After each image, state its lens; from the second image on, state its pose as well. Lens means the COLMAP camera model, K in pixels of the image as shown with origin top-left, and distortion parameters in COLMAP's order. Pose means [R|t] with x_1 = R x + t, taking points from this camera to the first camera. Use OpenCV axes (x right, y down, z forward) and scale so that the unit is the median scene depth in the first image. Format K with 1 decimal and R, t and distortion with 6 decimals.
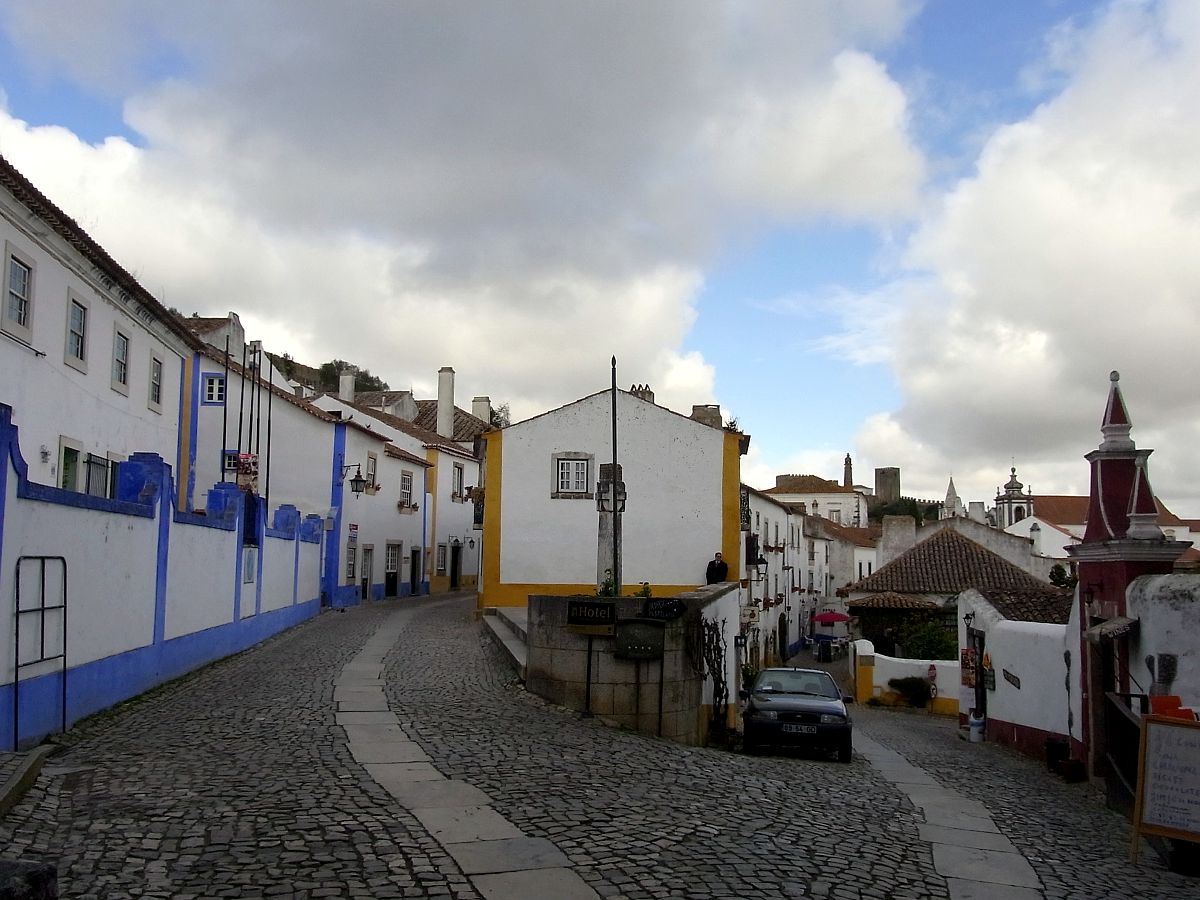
lens RADIAL K [[975.5, 0, 598.4], [0, 975.5, 408.2], [0, 0, 1]] dist [-0.135465, 0.109784]
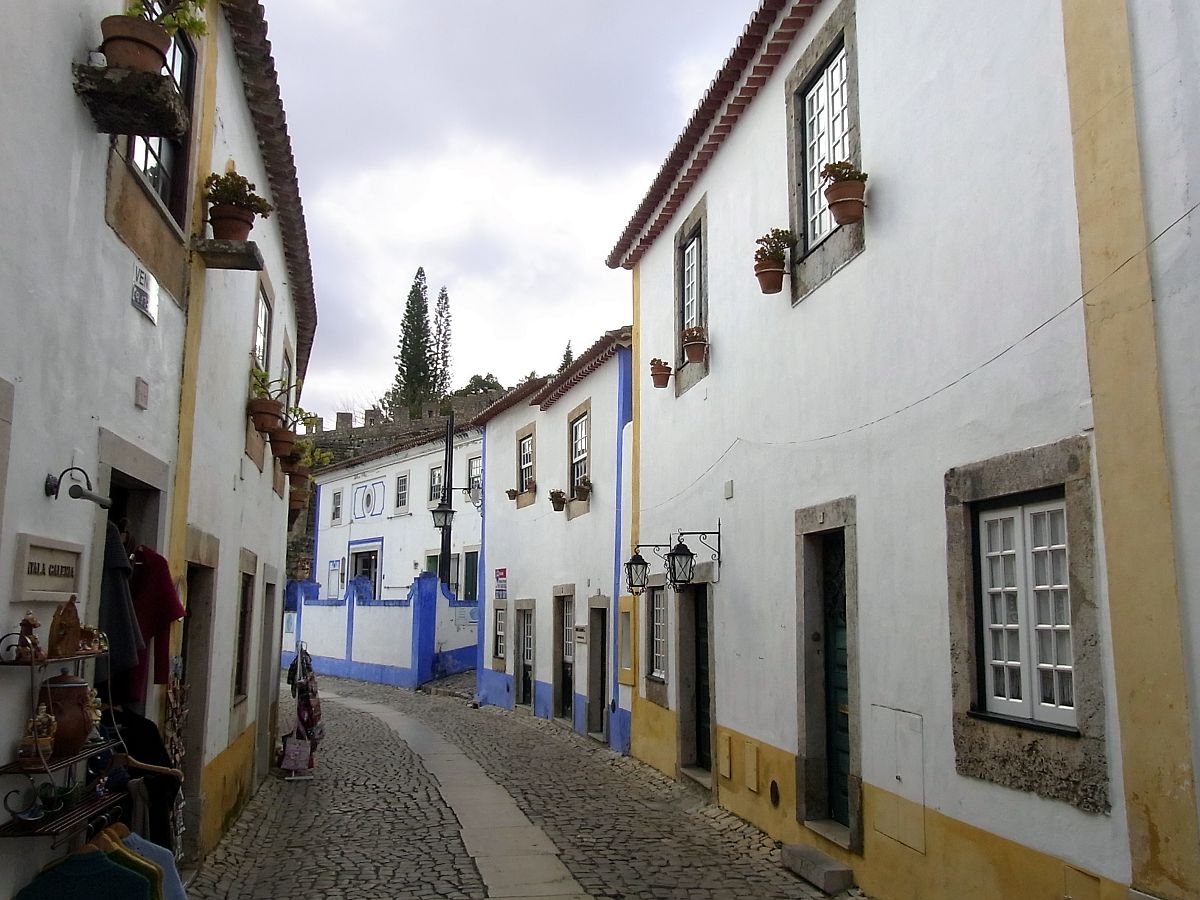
lens RADIAL K [[983.0, 0, 600.0], [0, 983.0, 450.0], [0, 0, 1]] dist [-0.046665, -0.001244]
pose [[-0.899940, -0.083565, -0.427930, -0.034005], [0.053754, 0.952710, -0.299088, 0.203355], [0.432687, -0.292165, -0.852891, 1.351729]]
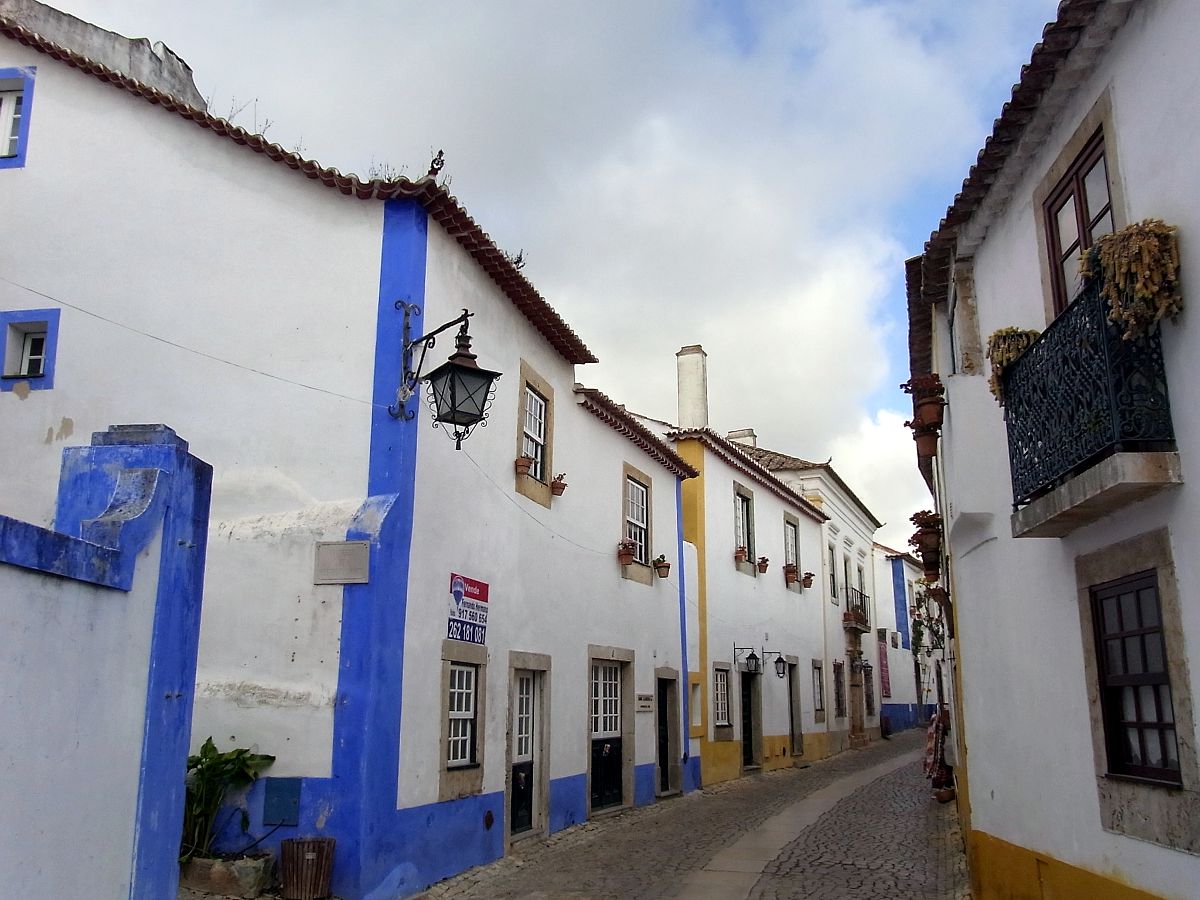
lens RADIAL K [[1004.0, 0, 600.0], [0, 1004.0, 450.0], [0, 0, 1]] dist [-0.144570, 0.094303]
pose [[0.977236, -0.058785, -0.203848, -0.131237], [0.038962, 0.994231, -0.099929, 0.097219], [0.208546, 0.089712, 0.973889, 0.613690]]
